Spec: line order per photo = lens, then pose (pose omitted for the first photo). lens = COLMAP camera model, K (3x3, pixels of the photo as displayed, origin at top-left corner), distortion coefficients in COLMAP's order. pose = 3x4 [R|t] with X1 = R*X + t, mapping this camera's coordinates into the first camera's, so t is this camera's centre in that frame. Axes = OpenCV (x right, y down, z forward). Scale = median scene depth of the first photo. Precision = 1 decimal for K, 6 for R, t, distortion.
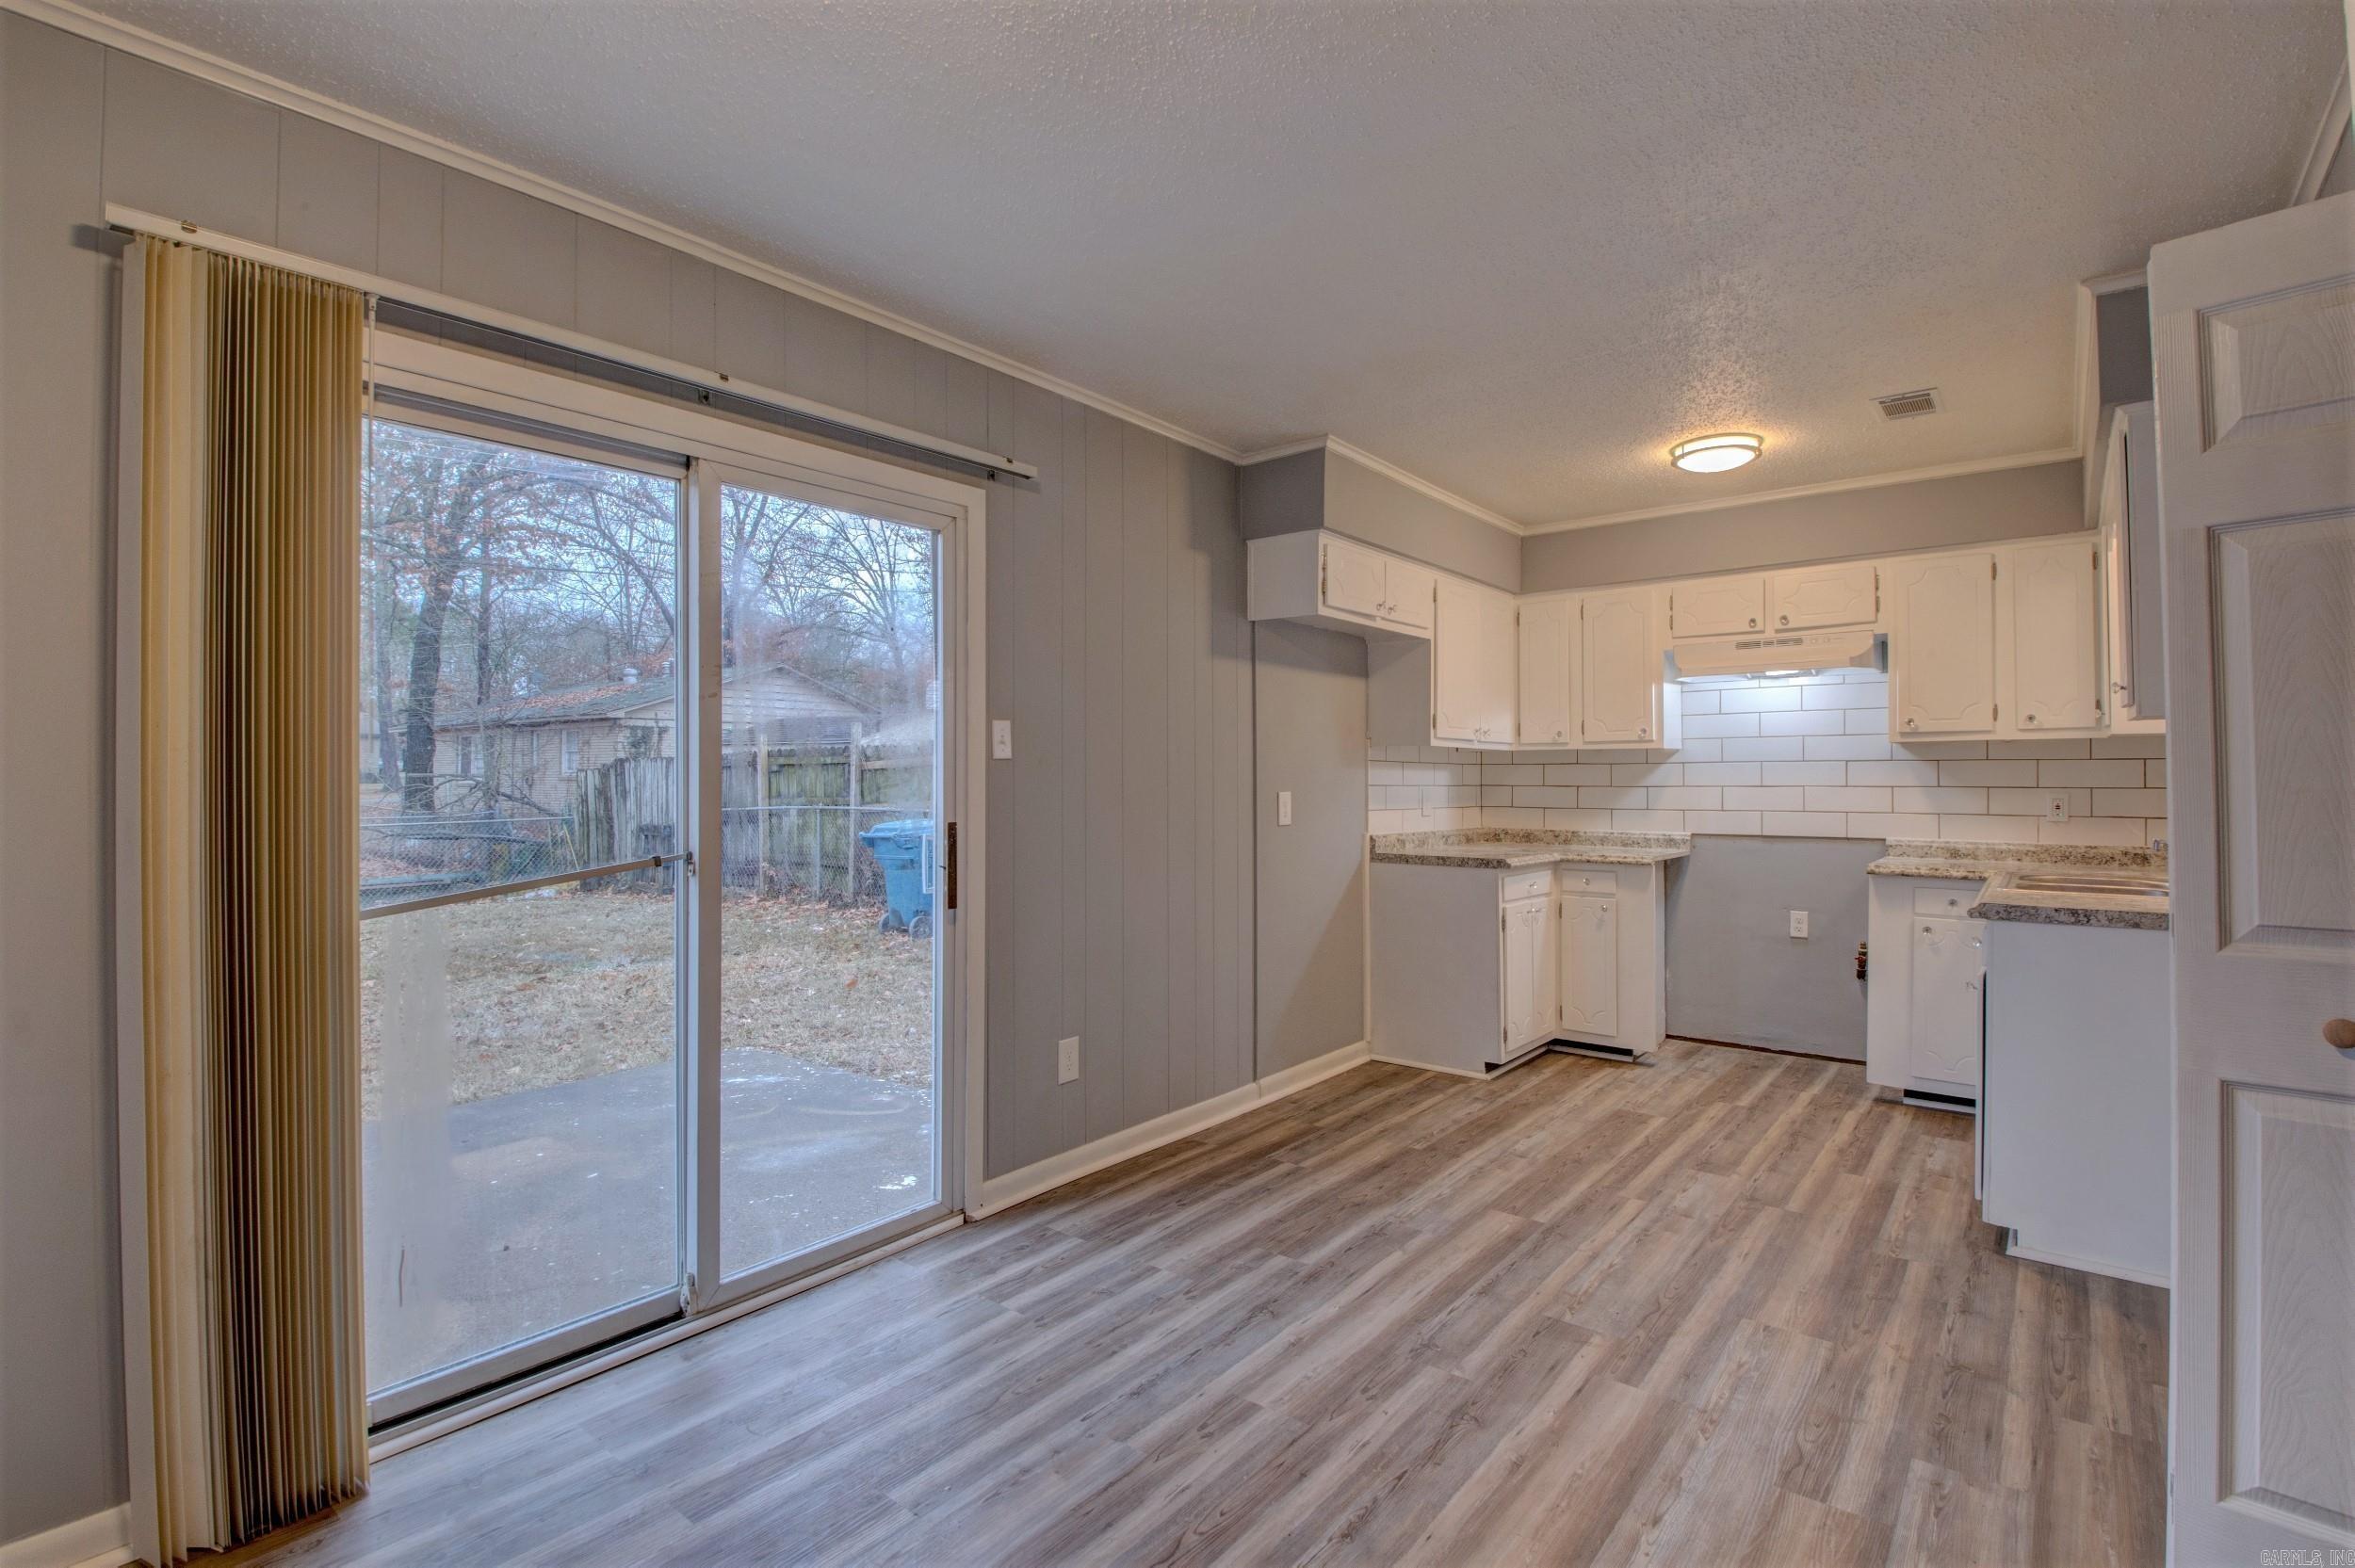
lens RADIAL K [[1101.2, 0, 1176.4], [0, 1101.2, 769.8], [0, 0, 1]] dist [-0.012225, -0.010311]
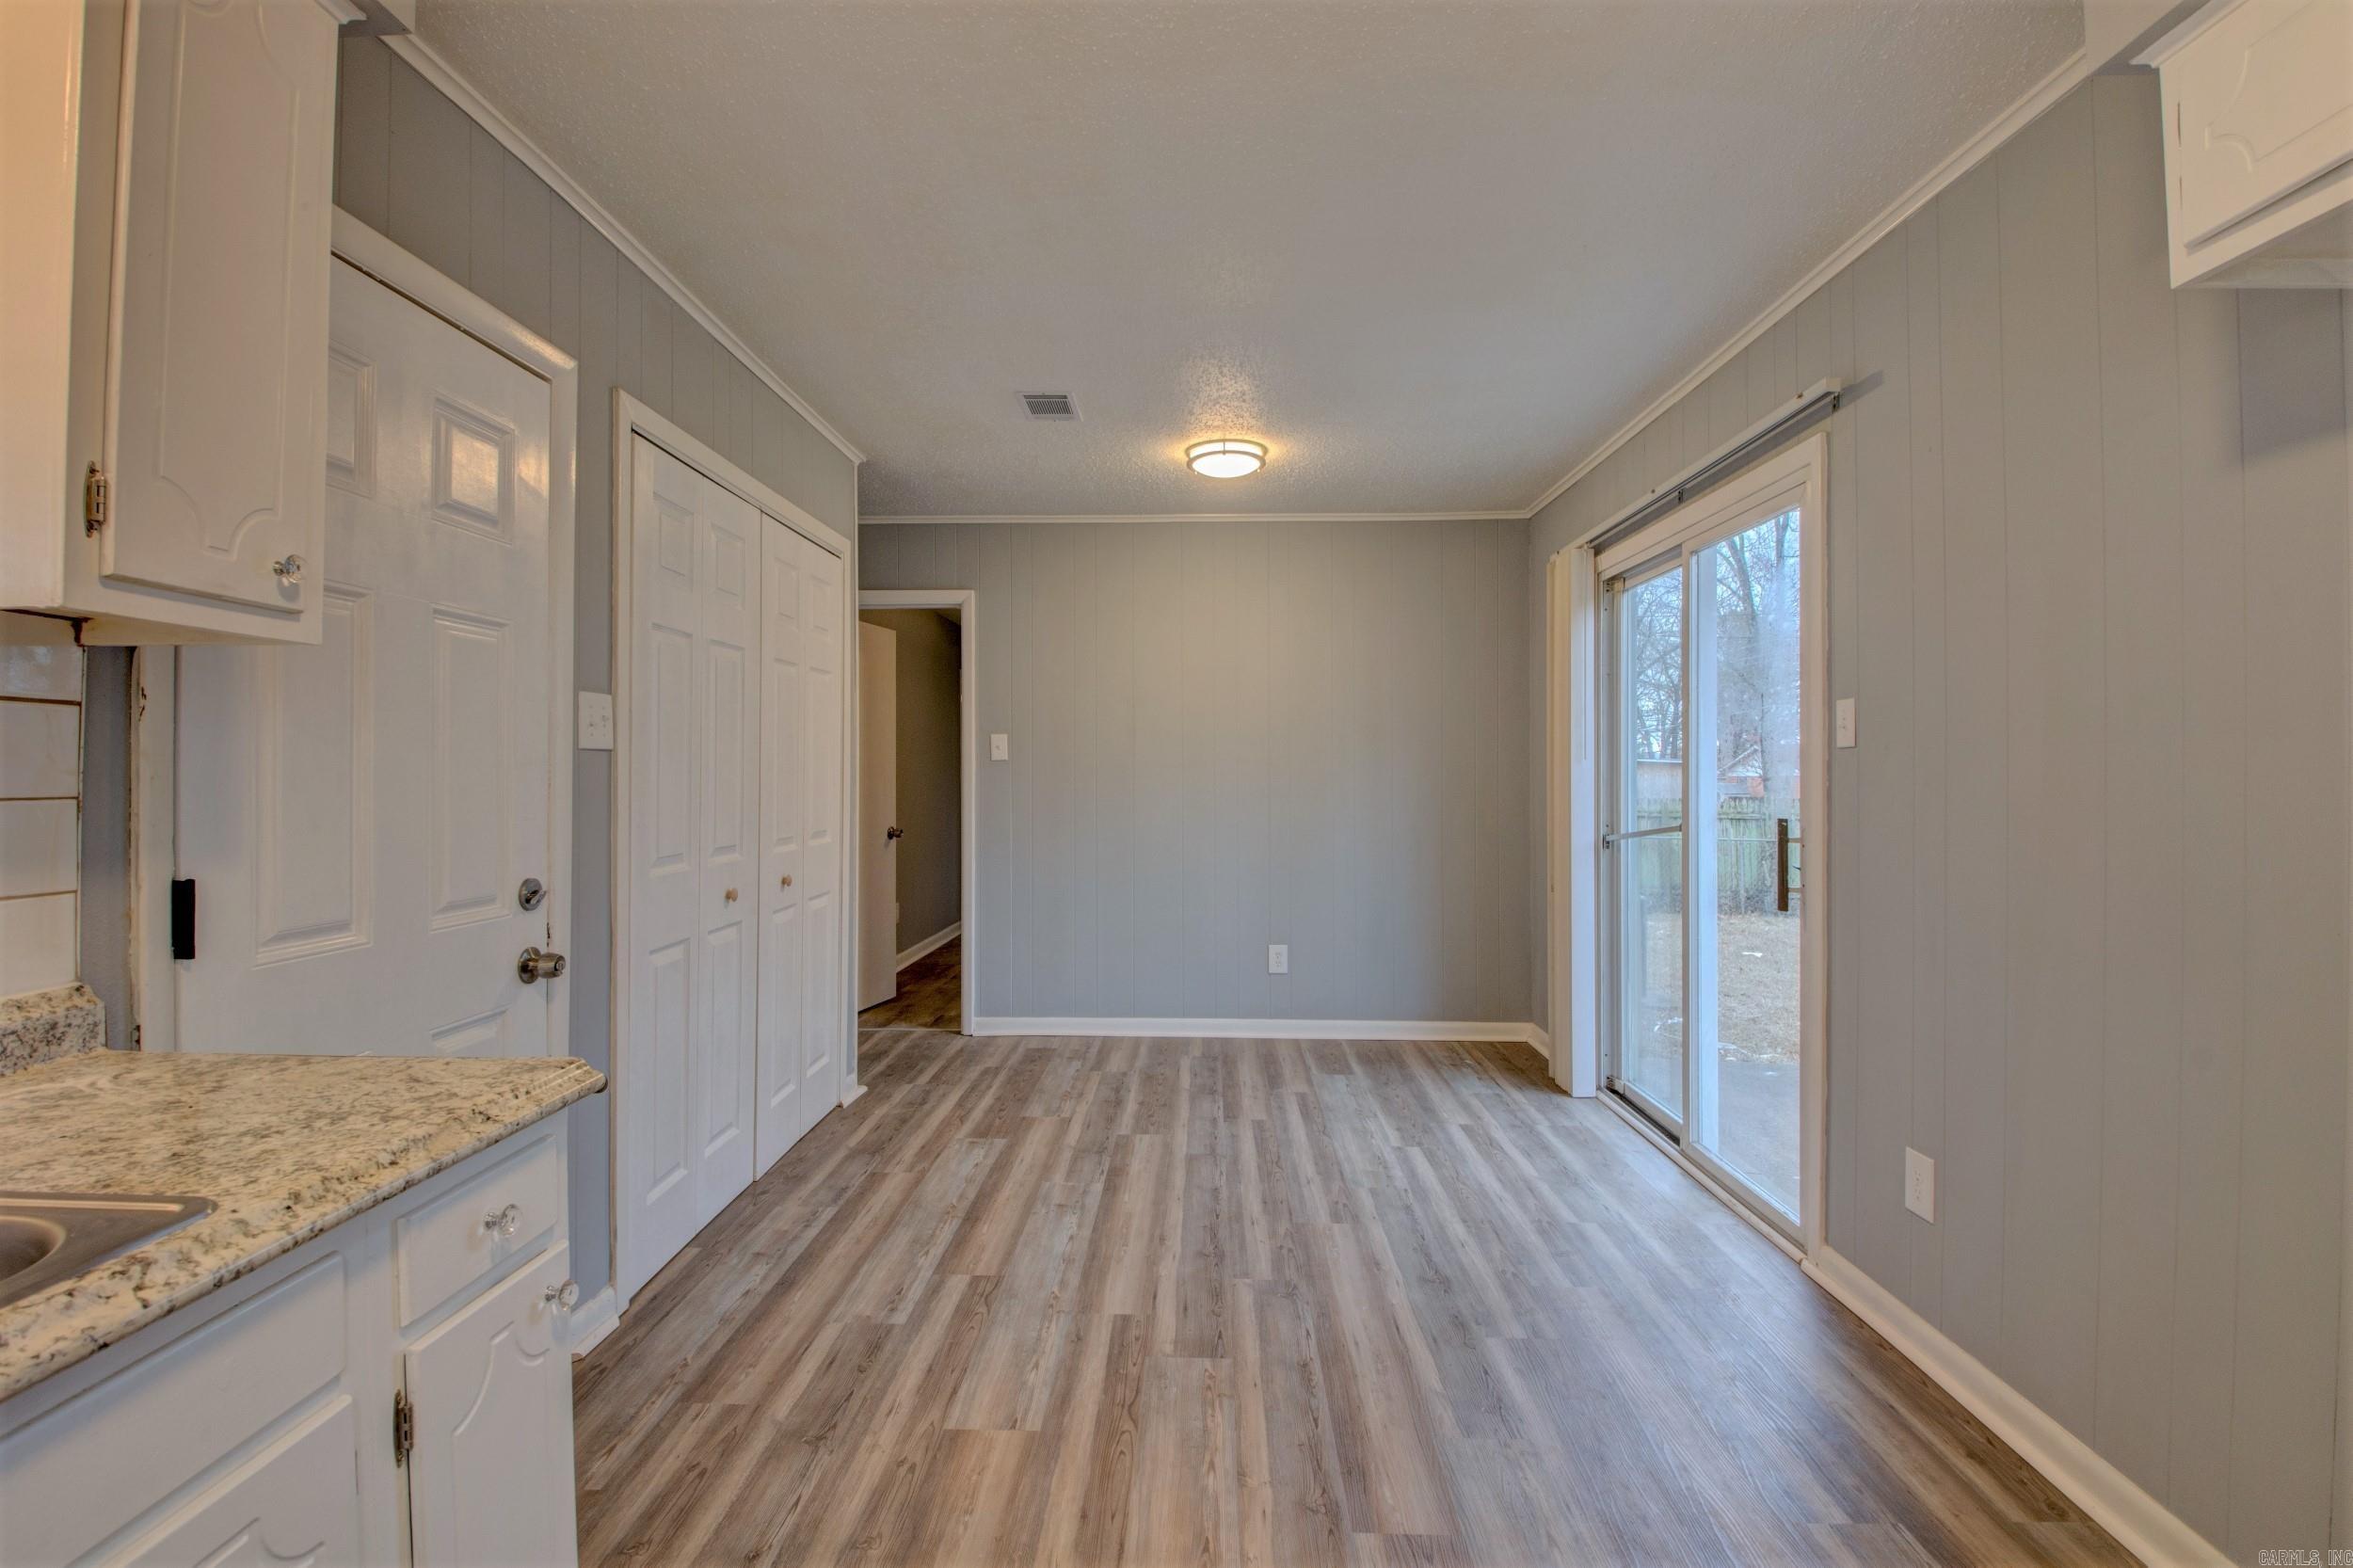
lens RADIAL K [[1100.4, 0, 1175.4], [0, 1100.4, 769.8], [0, 0, 1]] dist [-0.012225, -0.010311]
pose [[-0.797441, -0.000401, -0.603397, 0.565239], [0.003264, 0.999982, -0.004979, 0.004196], [0.603389, -0.005940, -0.797425, 1.041129]]
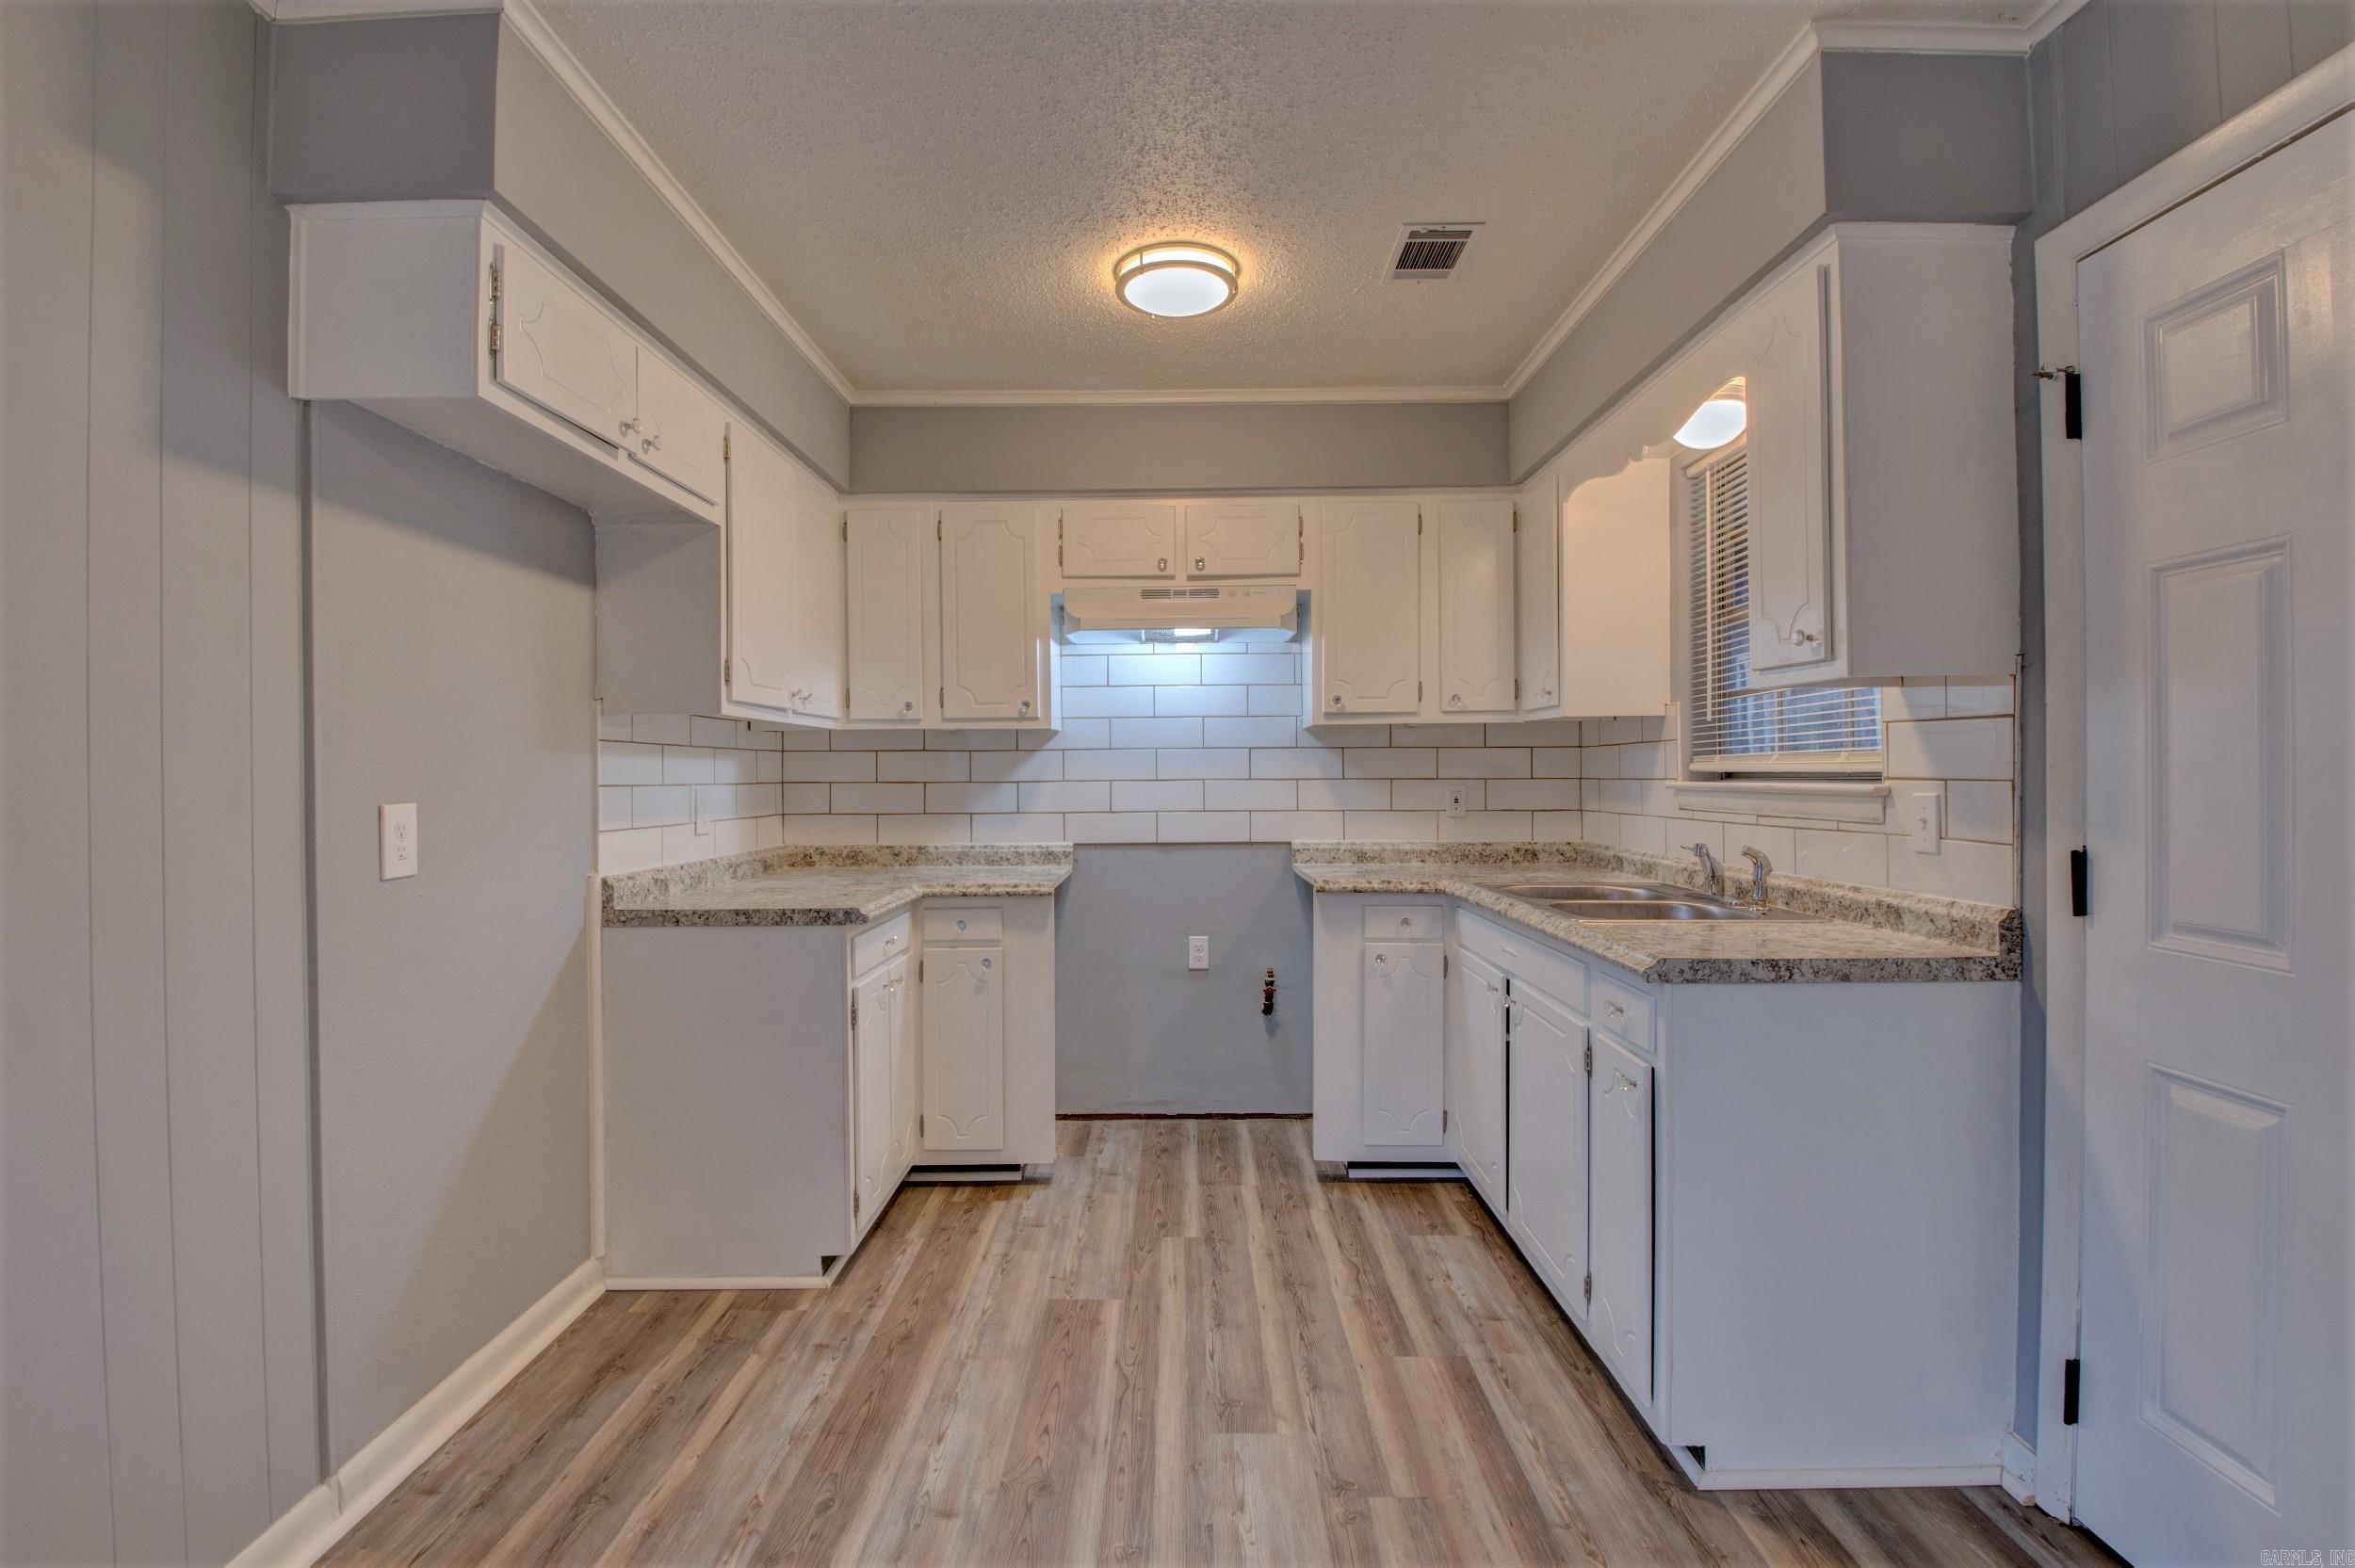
lens RADIAL K [[1110.7, 0, 1173.0], [0, 1110.7, 769.1], [0, 0, 1]] dist [0.022647, -0.035947]
pose [[0.788833, -0.004018, 0.614595, 0.067806], [0.000848, 0.999985, 0.005450, 0.003461], [-0.614607, -0.003778, 0.788824, 0.440850]]
